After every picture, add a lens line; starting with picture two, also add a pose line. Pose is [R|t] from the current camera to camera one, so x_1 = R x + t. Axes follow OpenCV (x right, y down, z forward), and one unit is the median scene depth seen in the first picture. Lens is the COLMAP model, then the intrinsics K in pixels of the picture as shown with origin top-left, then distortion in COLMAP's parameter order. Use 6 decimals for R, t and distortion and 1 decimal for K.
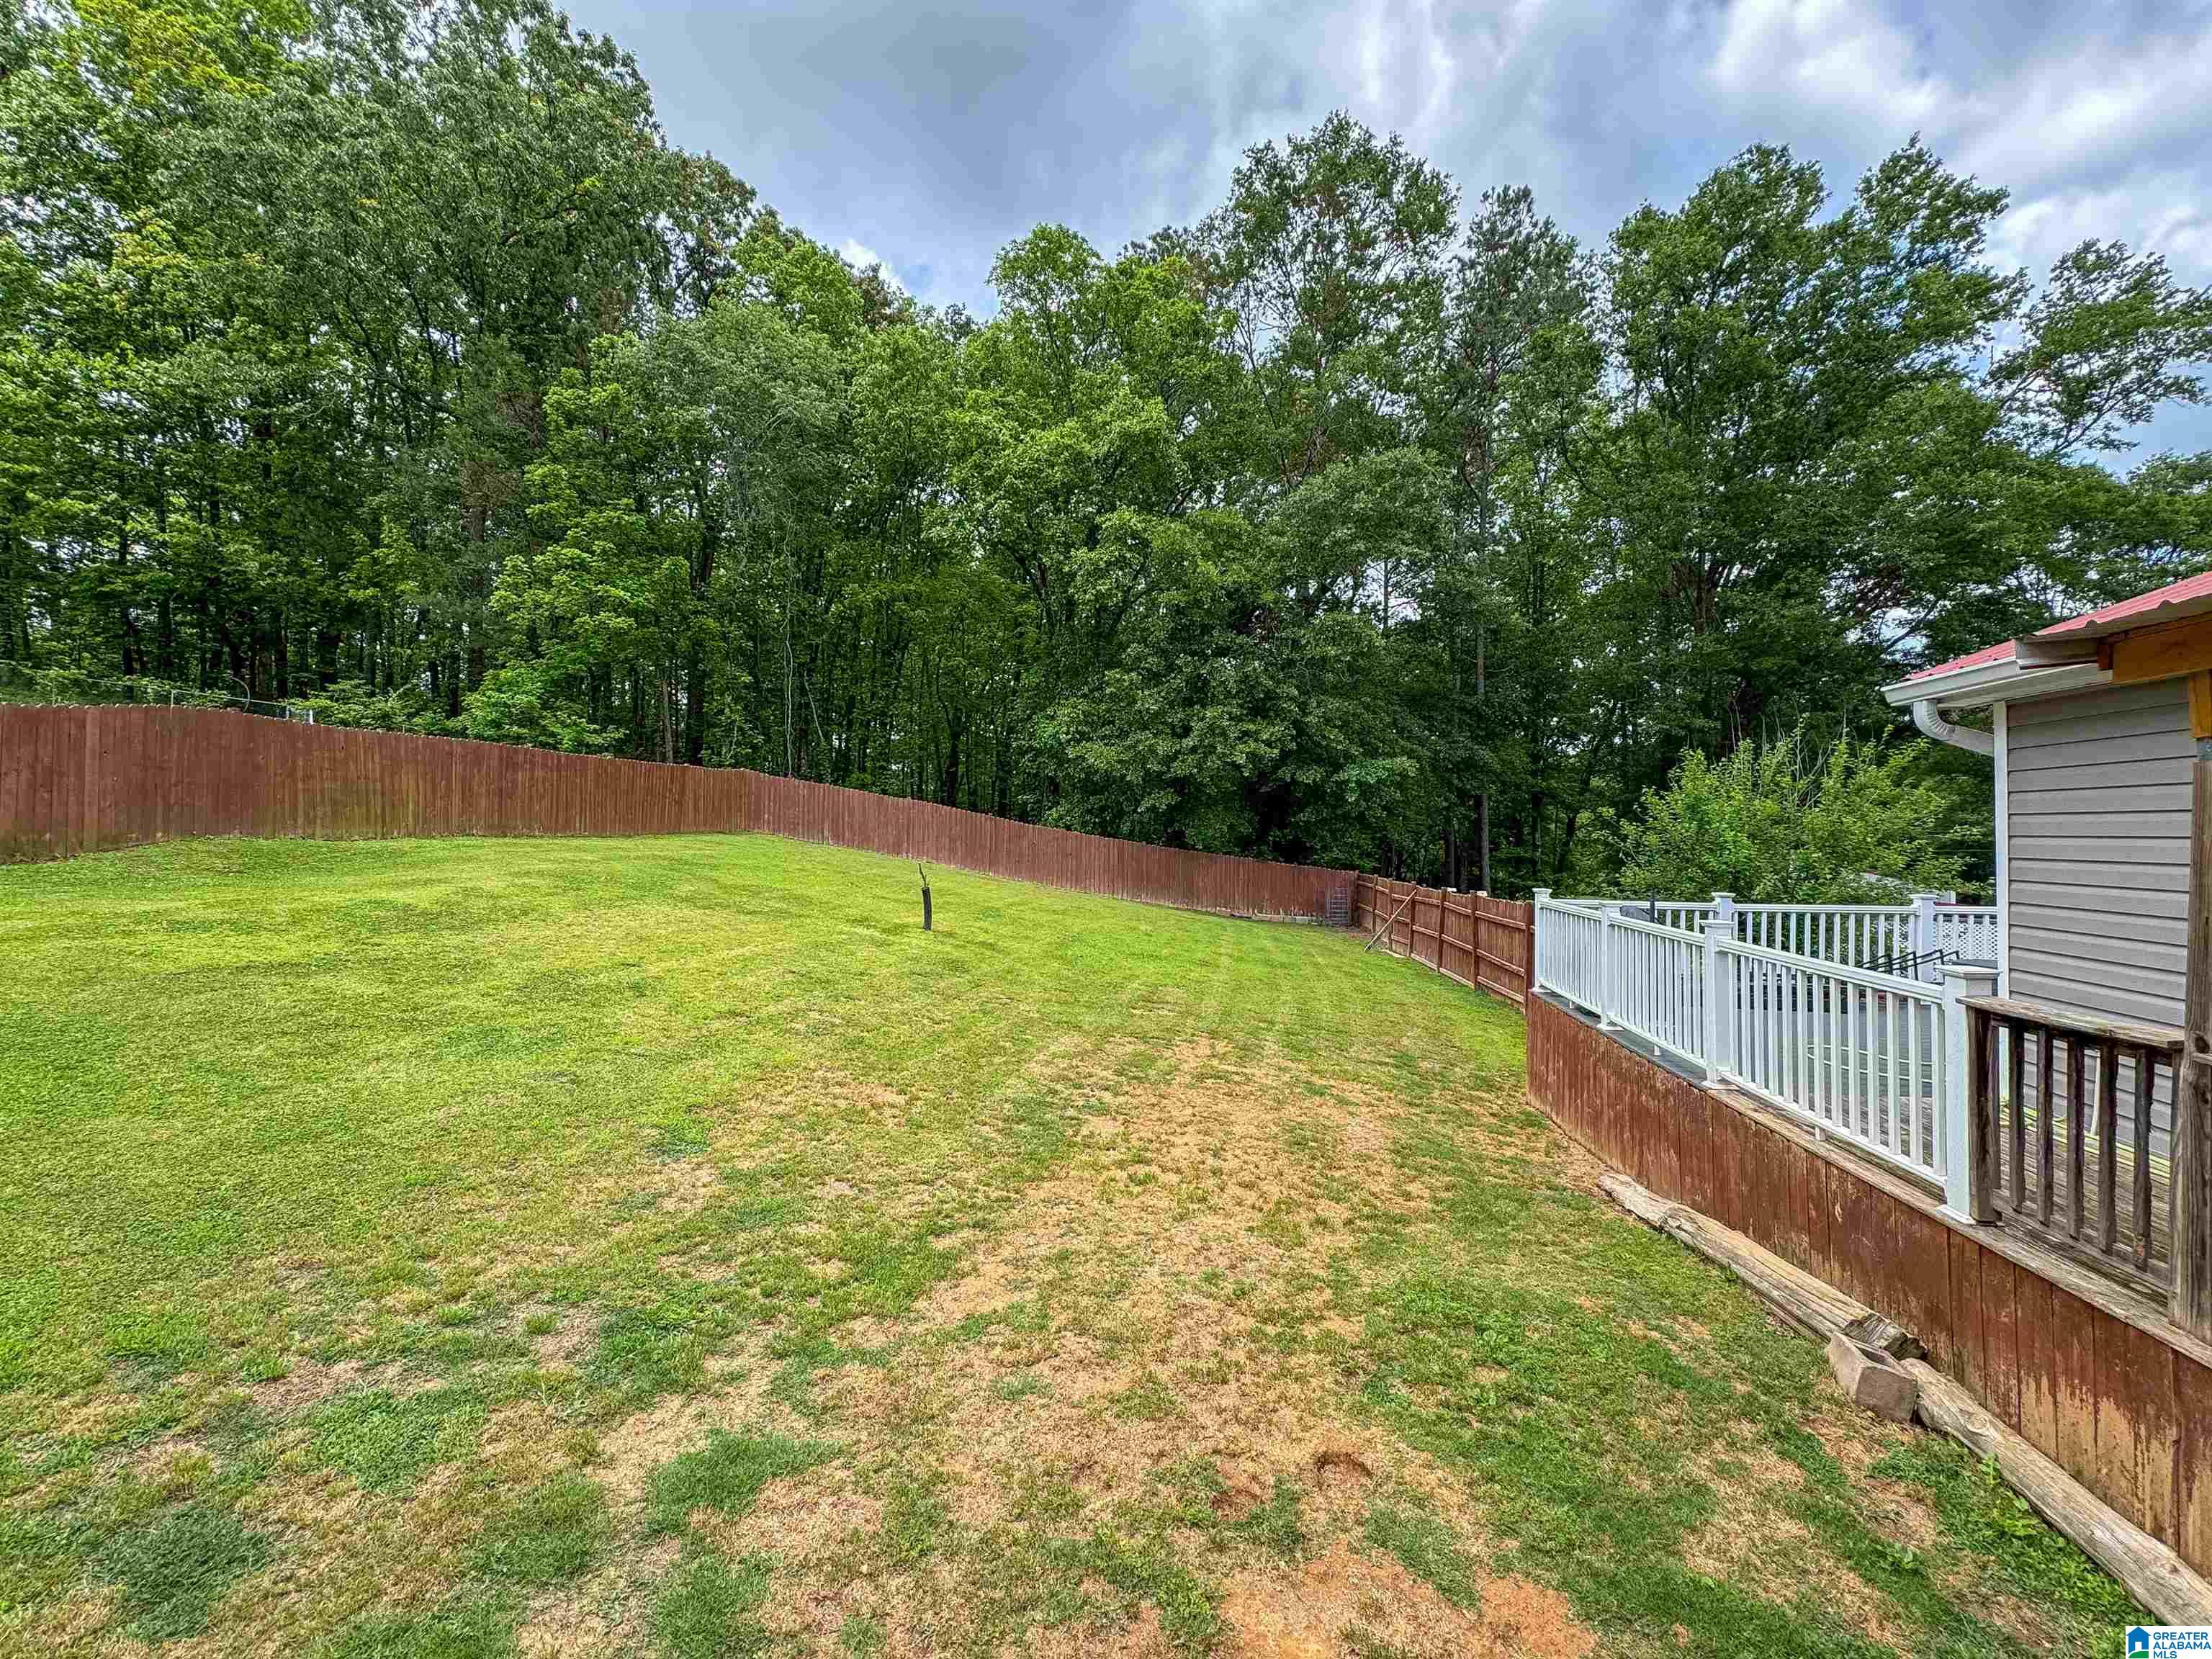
lens RADIAL K [[876.2, 0, 1106.0], [0, 876.2, 829.5], [0, 0, 1]] dist [0.000697, -0.000061]
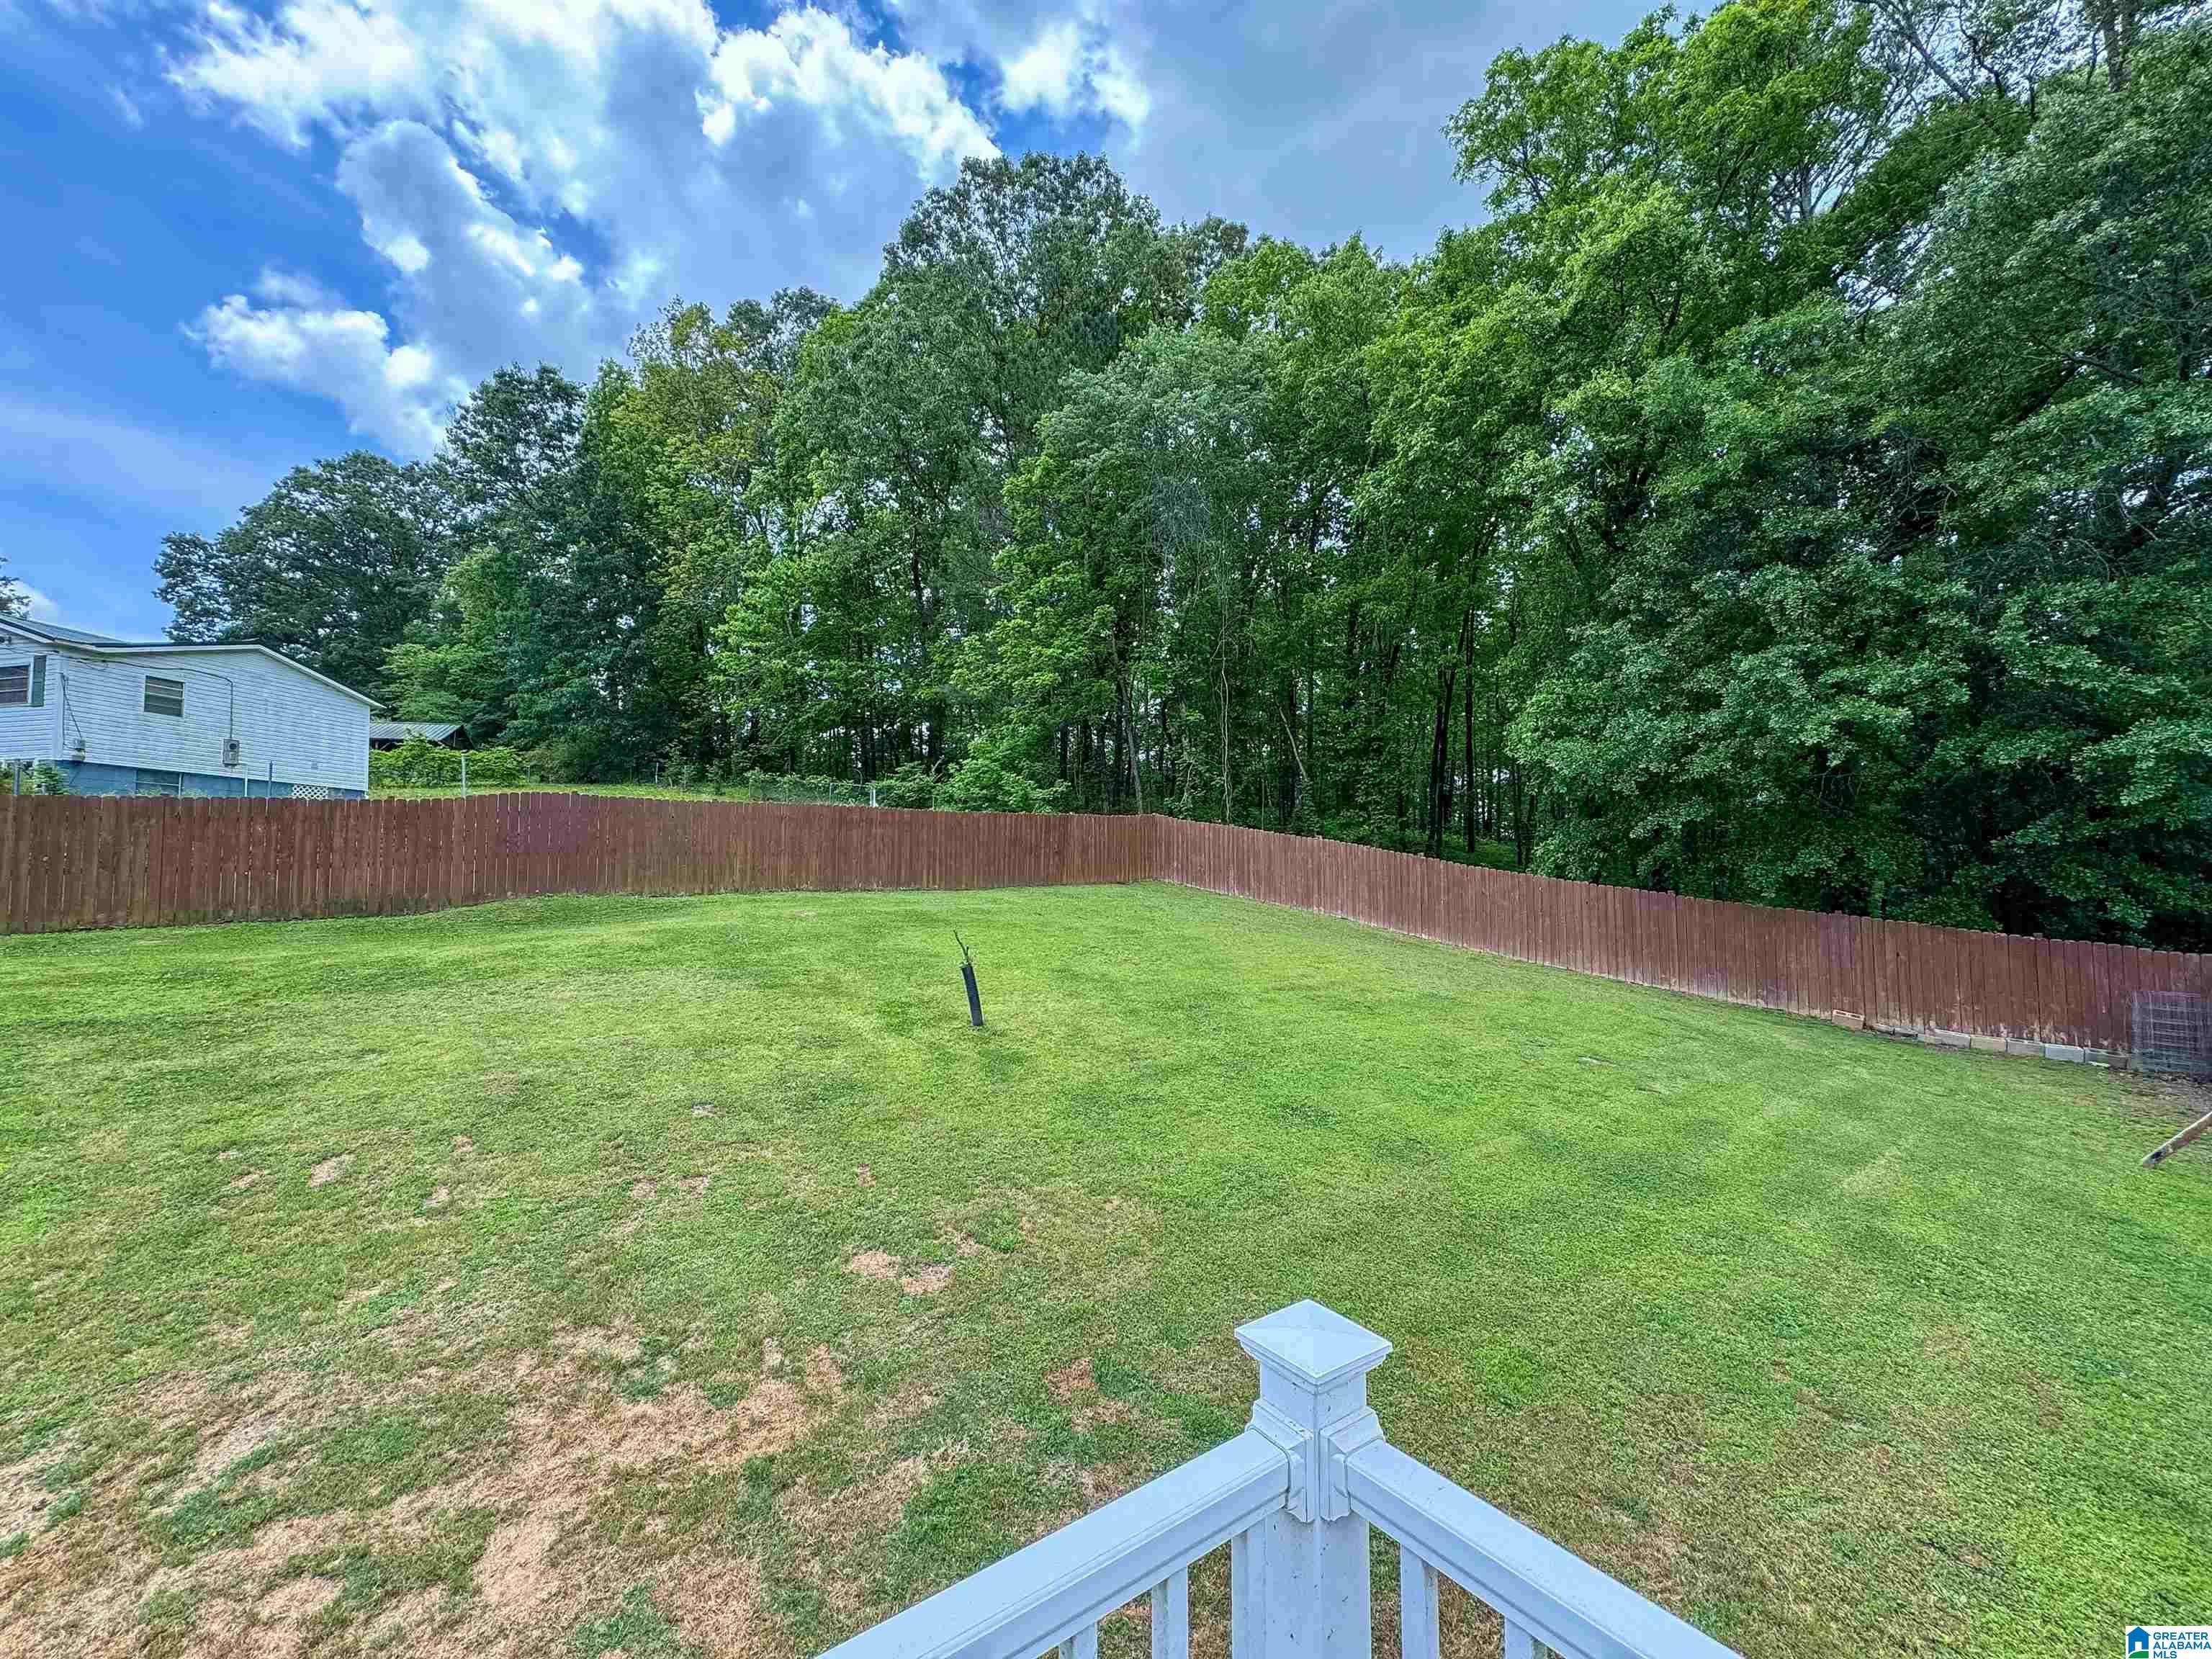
lens RADIAL K [[876.2, 0, 1106.0], [0, 876.2, 829.5], [0, 0, 1]] dist [0.000697, -0.000061]
pose [[0.716683, -0.050037, -0.695602, 0.203180], [0.016783, 0.998371, -0.054525, -0.001510], [0.697197, 0.027403, 0.716355, 0.304426]]
